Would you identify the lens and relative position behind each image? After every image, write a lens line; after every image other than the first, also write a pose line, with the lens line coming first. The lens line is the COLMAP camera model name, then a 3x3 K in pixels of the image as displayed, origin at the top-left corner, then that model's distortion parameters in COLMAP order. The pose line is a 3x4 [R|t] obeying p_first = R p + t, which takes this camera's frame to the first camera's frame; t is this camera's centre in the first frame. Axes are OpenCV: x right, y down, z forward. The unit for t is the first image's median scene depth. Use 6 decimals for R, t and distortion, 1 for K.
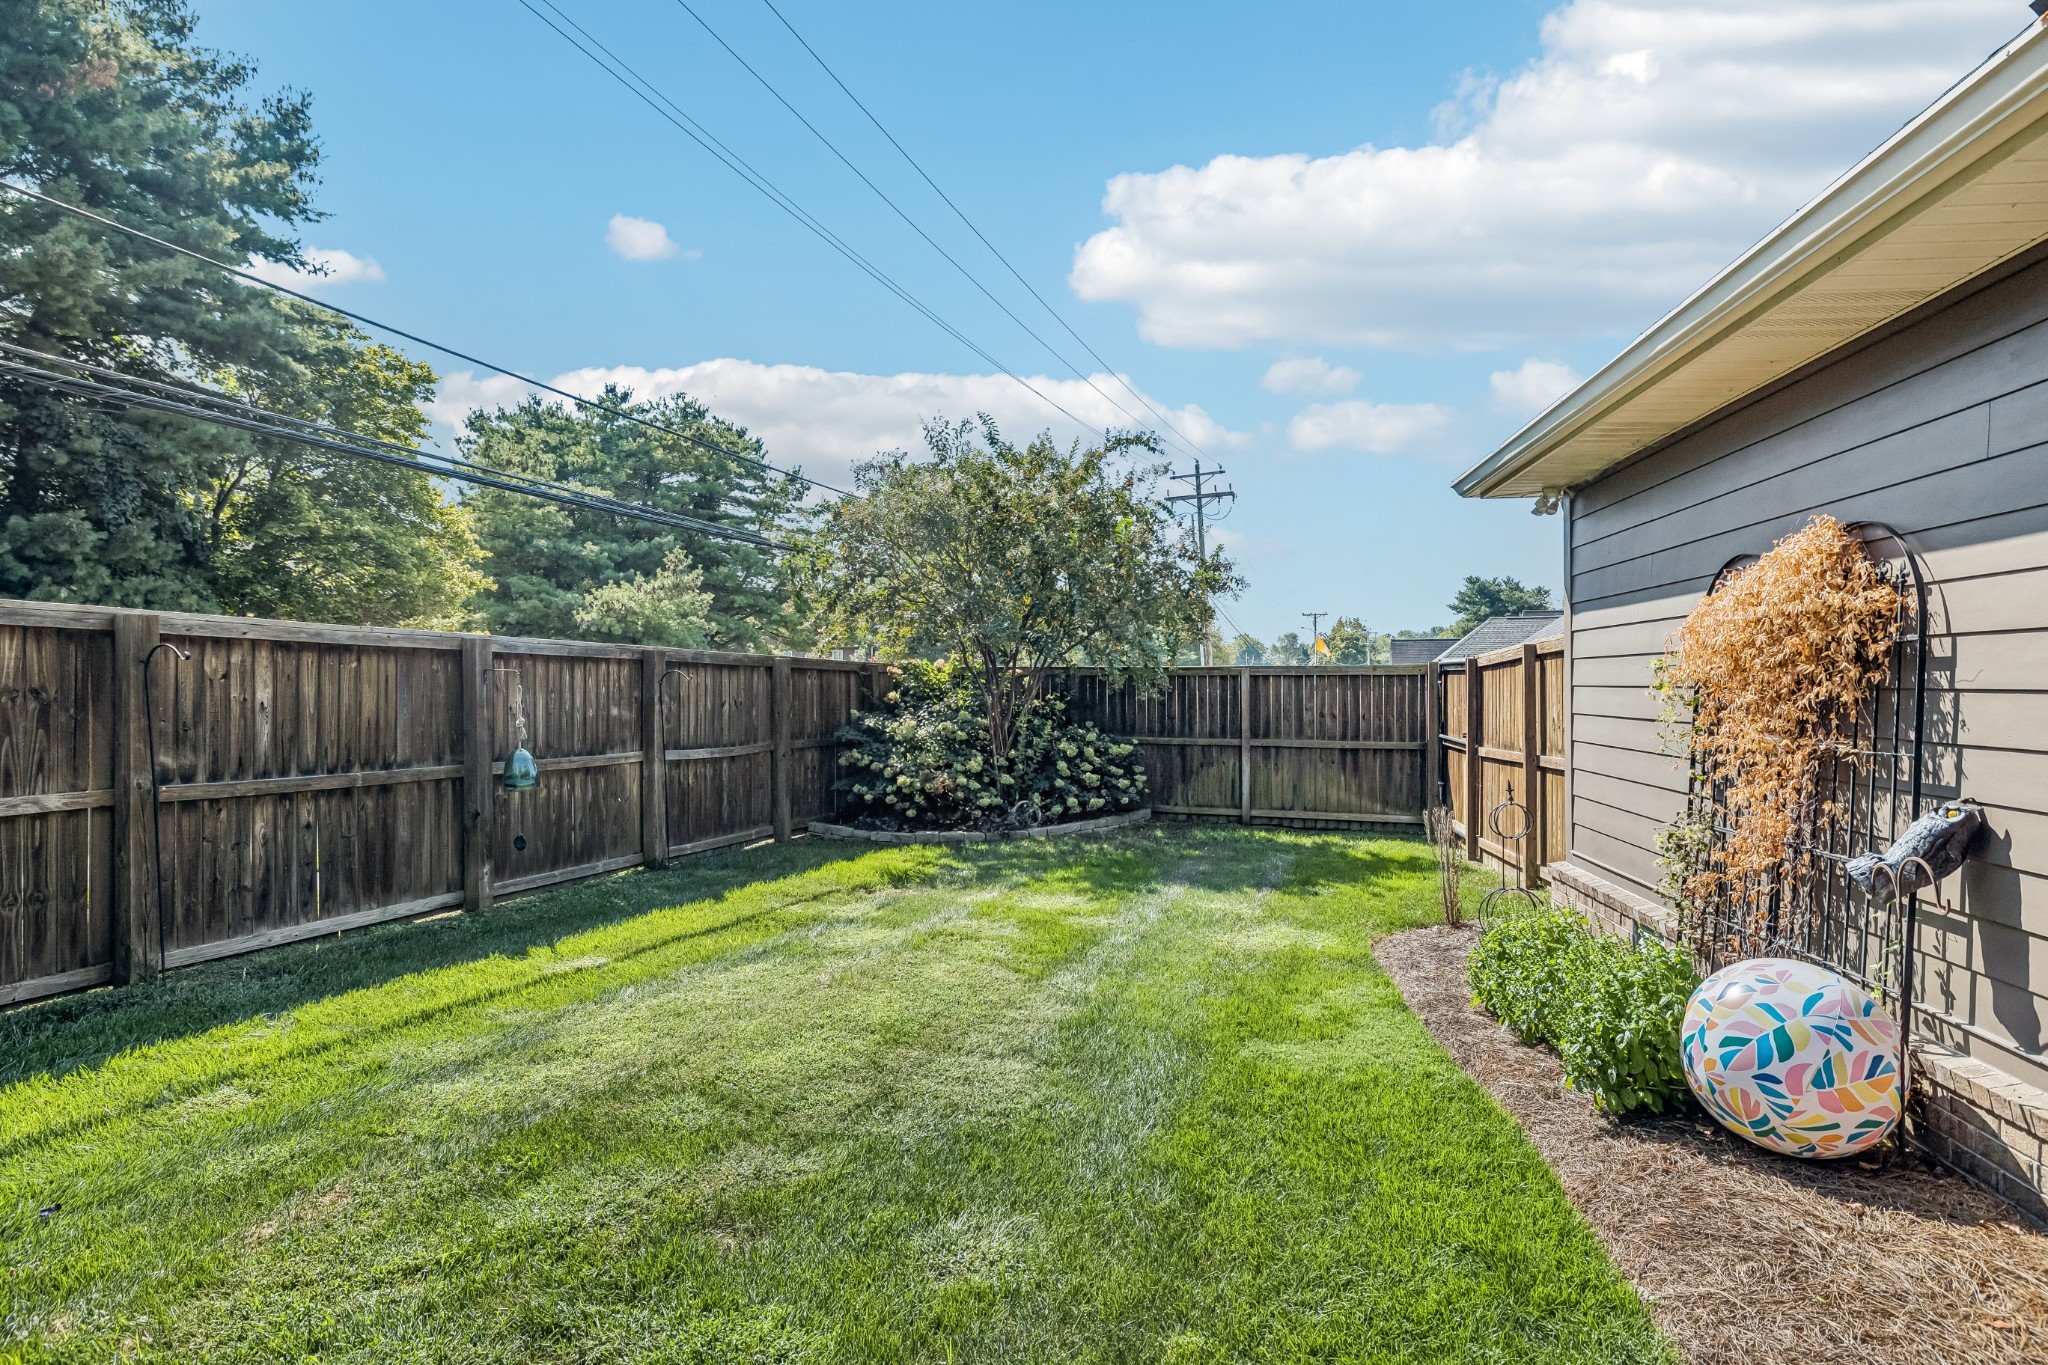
lens RADIAL K [[943.3, 0, 1023.1], [0, 943.3, 684.9], [0, 0, 1]] dist [0.000452, 0.000079]
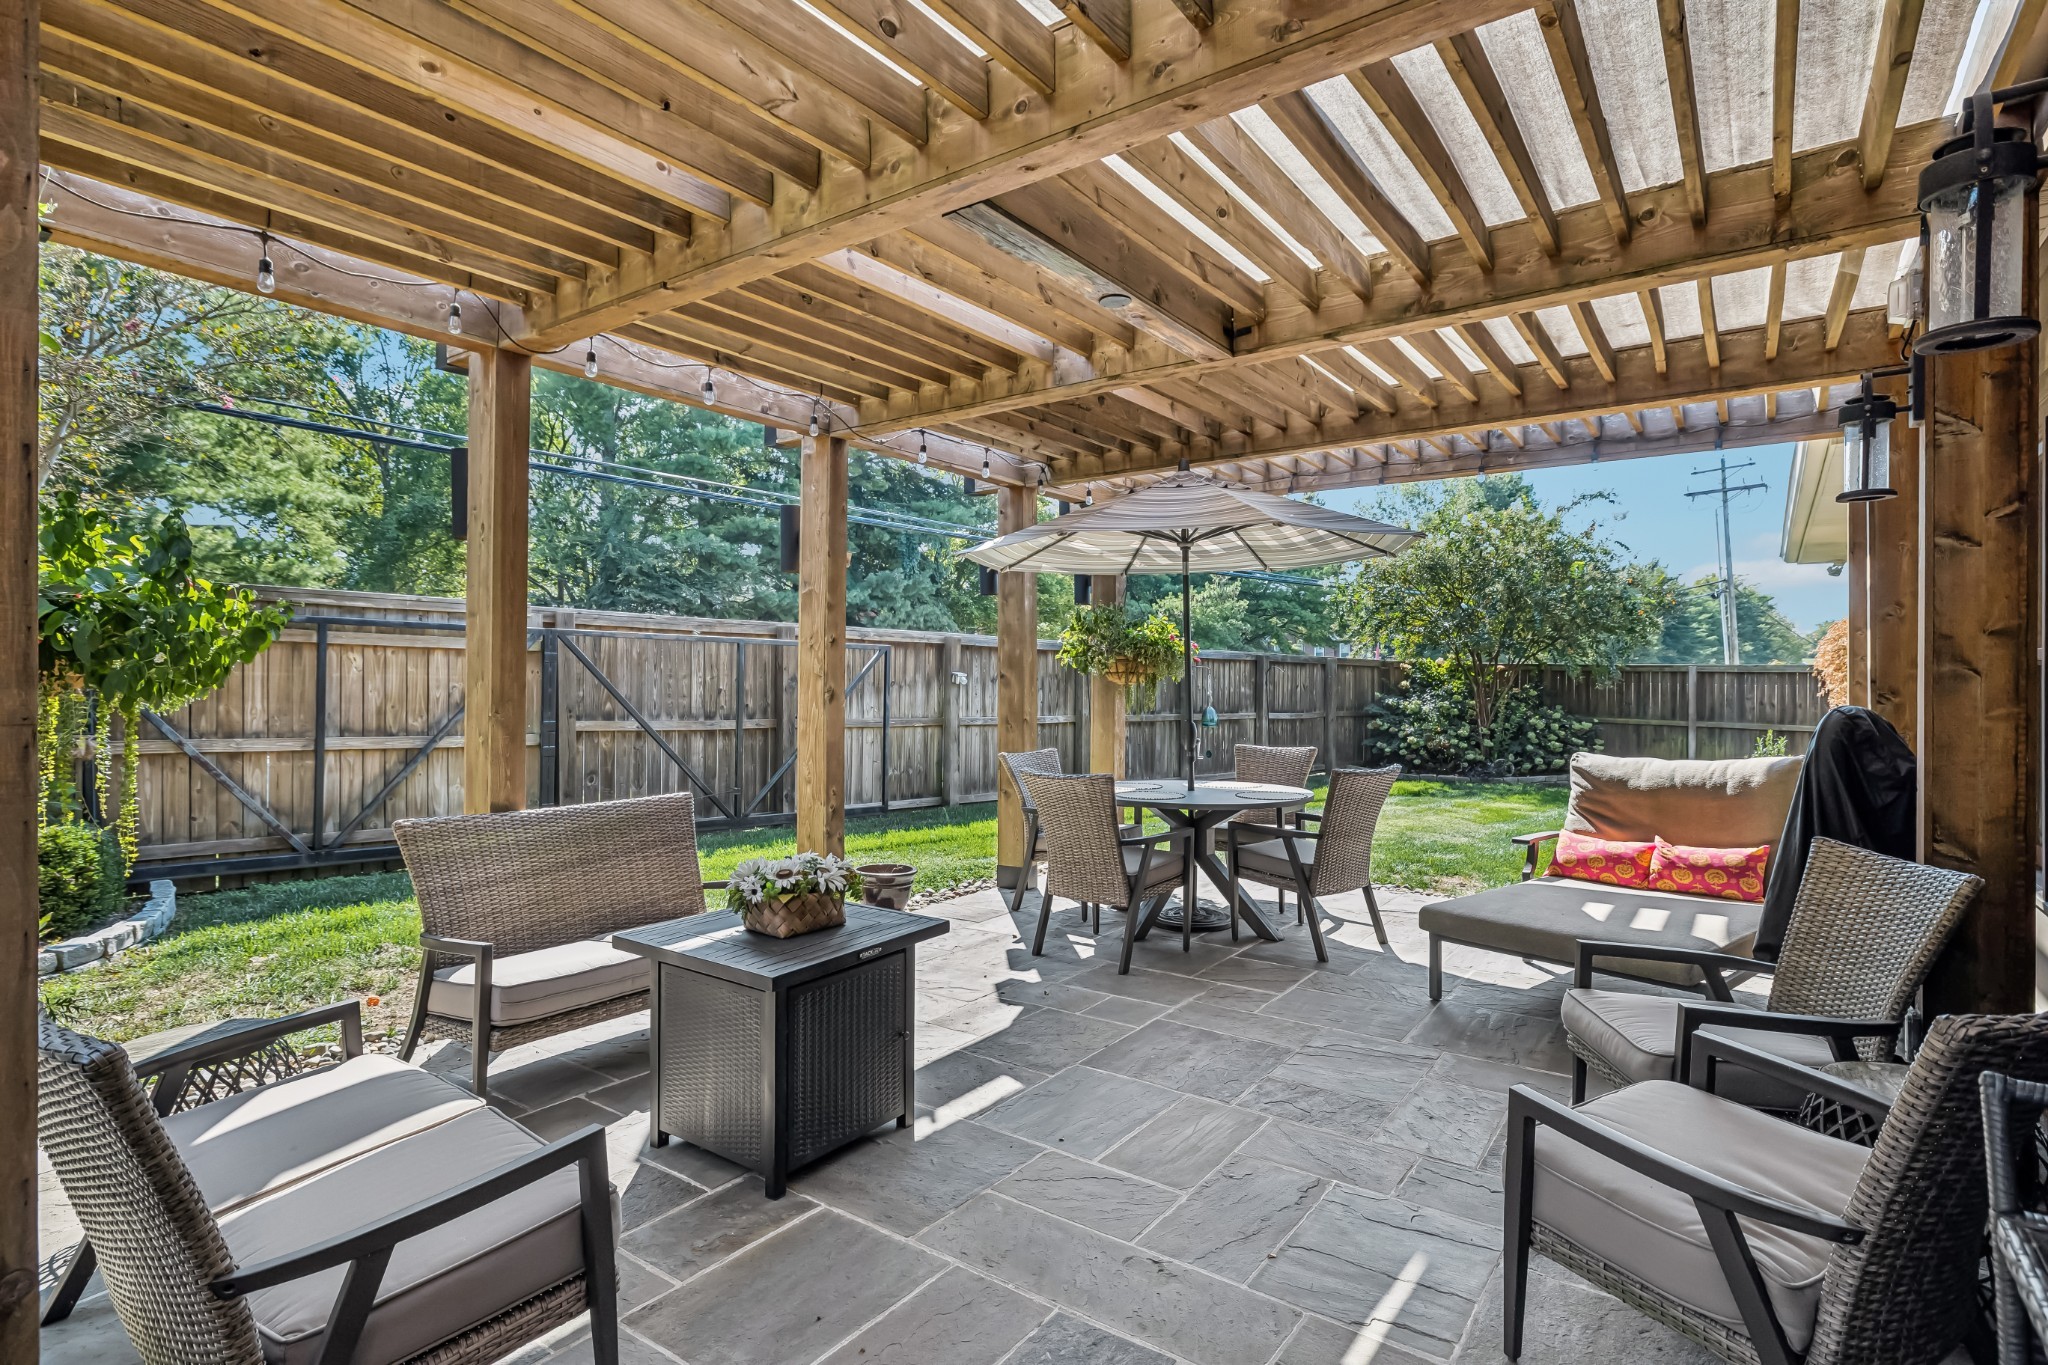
lens RADIAL K [[1027.8, 0, 1021.0], [0, 1027.8, 665.7], [0, 0, 1]] dist [-0.013567, 0.000173]
pose [[0.883845, 0.006165, -0.467739, 0.082245], [-0.010026, 0.999933, -0.005765, -0.001169], [0.467672, 0.009785, 0.883848, -0.704718]]
